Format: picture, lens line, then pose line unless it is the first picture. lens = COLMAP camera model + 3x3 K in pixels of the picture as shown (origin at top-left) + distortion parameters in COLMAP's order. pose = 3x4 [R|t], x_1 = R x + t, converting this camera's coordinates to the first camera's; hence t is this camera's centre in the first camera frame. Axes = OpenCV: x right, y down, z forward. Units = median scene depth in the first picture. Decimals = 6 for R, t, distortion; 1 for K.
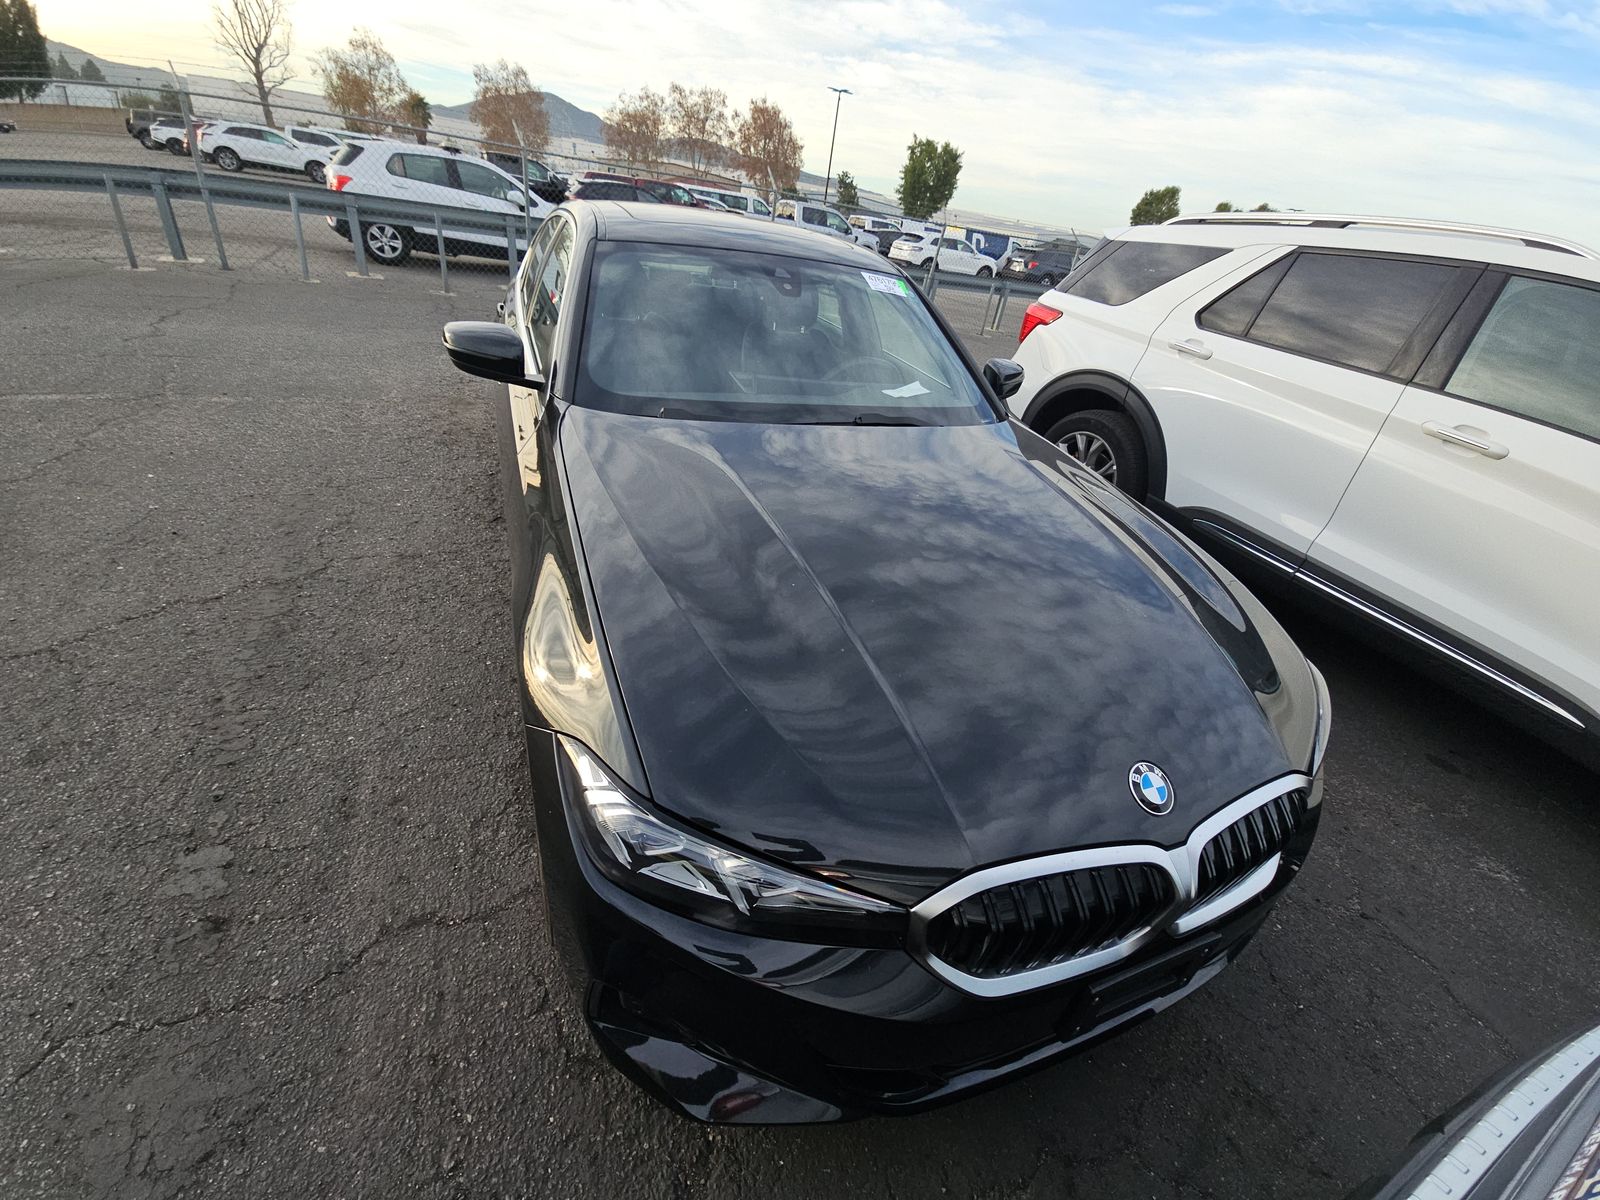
lens RADIAL K [[636.5, 0, 801.8], [0, 636.5, 563.1], [0, 0, 1]] dist [-0.002518, -0.000416]
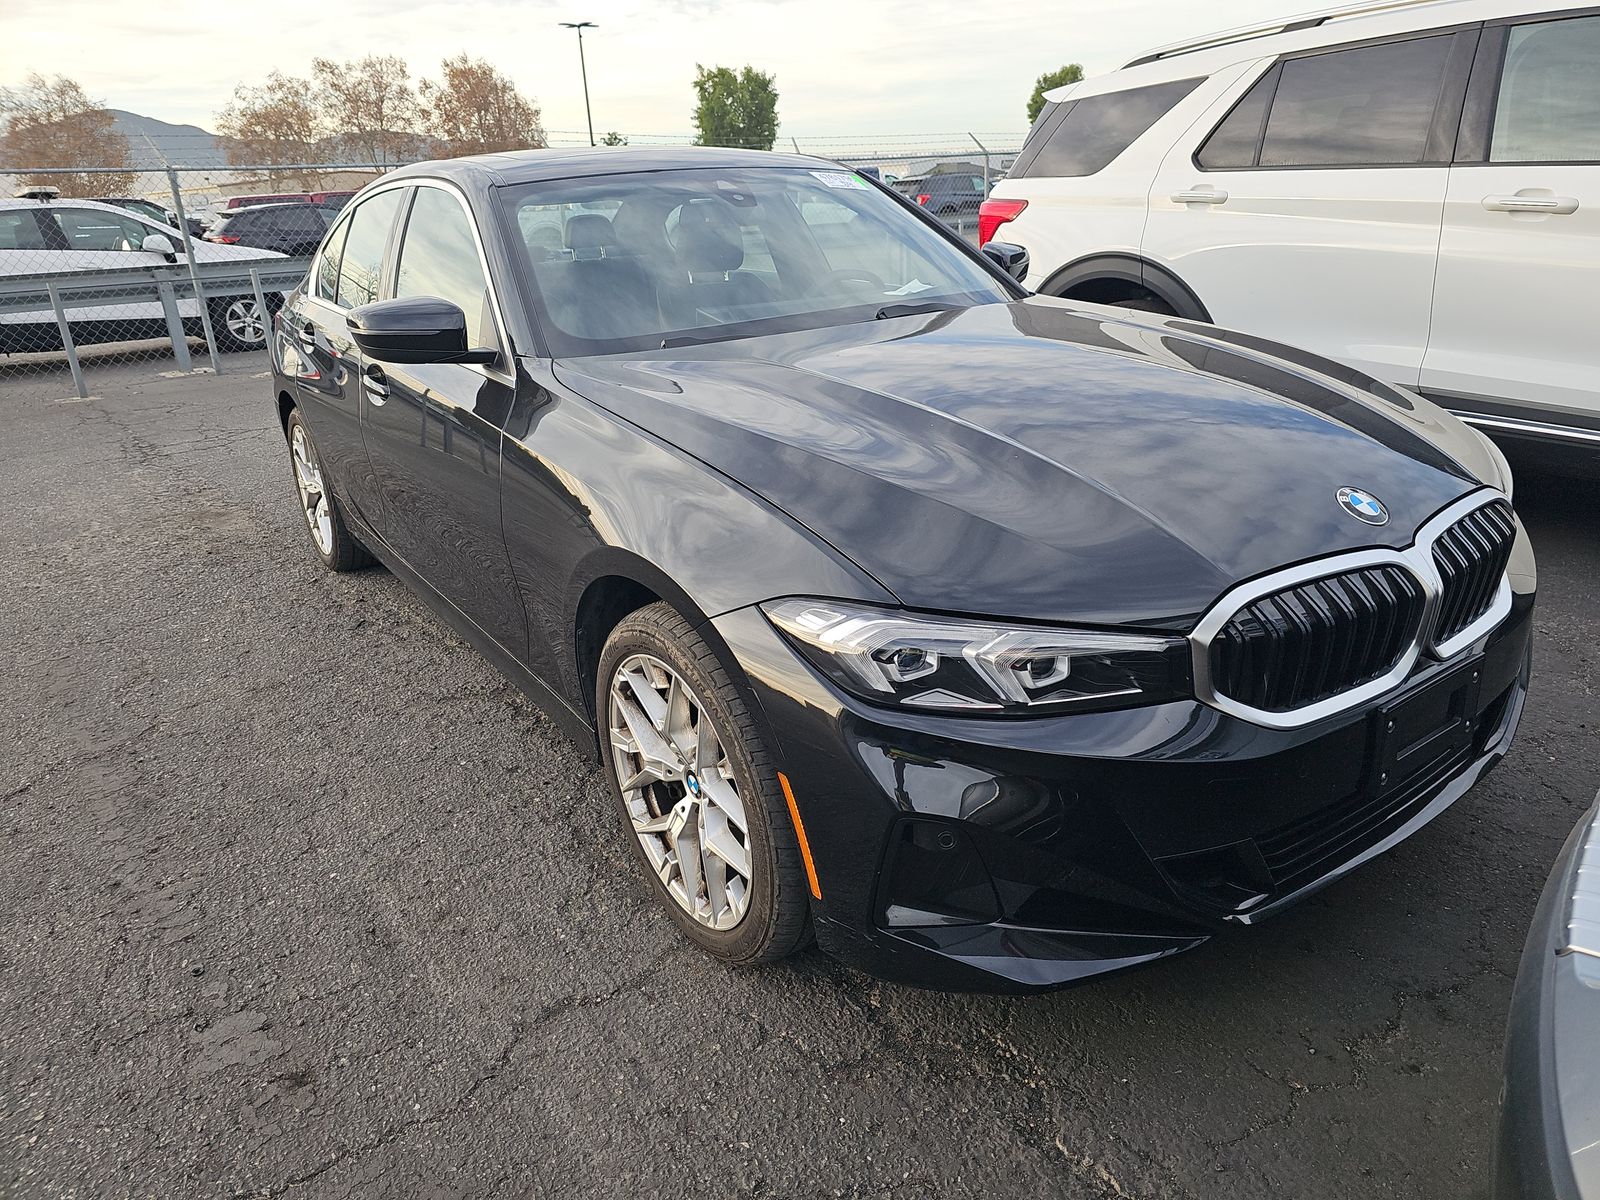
lens RADIAL K [[1090.7, 0, 769.3], [0, 1090.7, 593.4], [0, 0, 1]] dist [0.047193, -0.050331]
pose [[0.957046, -0.247922, 0.150326, -0.081698], [0.269299, 0.952222, -0.144051, 0.065886], [-0.107430, 0.178346, 0.978086, -0.070456]]
